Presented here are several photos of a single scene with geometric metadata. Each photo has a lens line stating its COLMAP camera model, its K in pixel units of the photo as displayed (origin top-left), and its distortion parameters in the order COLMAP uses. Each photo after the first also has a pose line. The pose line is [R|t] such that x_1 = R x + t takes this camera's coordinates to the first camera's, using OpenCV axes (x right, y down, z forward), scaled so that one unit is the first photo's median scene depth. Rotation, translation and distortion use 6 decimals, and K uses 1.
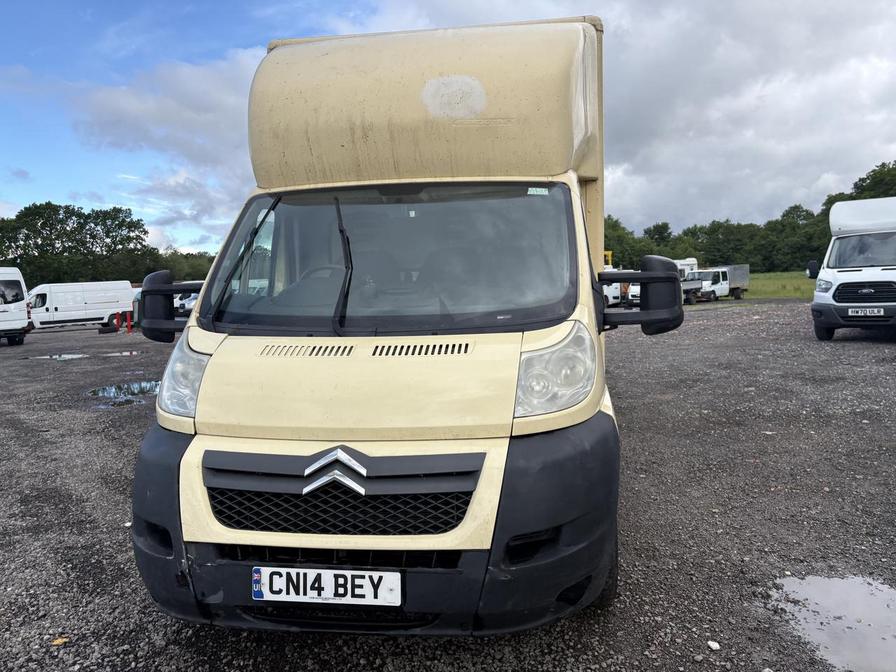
lens RADIAL K [[713.6, 0, 448.2], [0, 713.6, 336.9], [0, 0, 1]] dist [-0.006326, -0.000642]
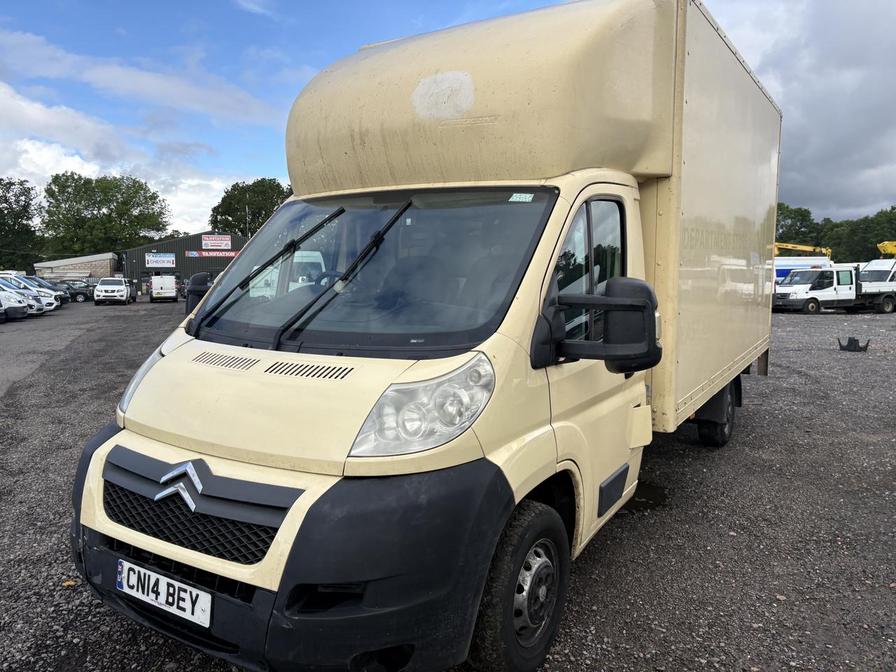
lens RADIAL K [[713.6, 0, 448.2], [0, 713.6, 336.9], [0, 0, 1]] dist [-0.006326, -0.000642]
pose [[0.904372, 0.070285, -0.420918, 0.605852], [-0.061678, 0.997515, 0.034047, -0.080689], [0.422265, -0.004829, 0.906460, 0.232423]]
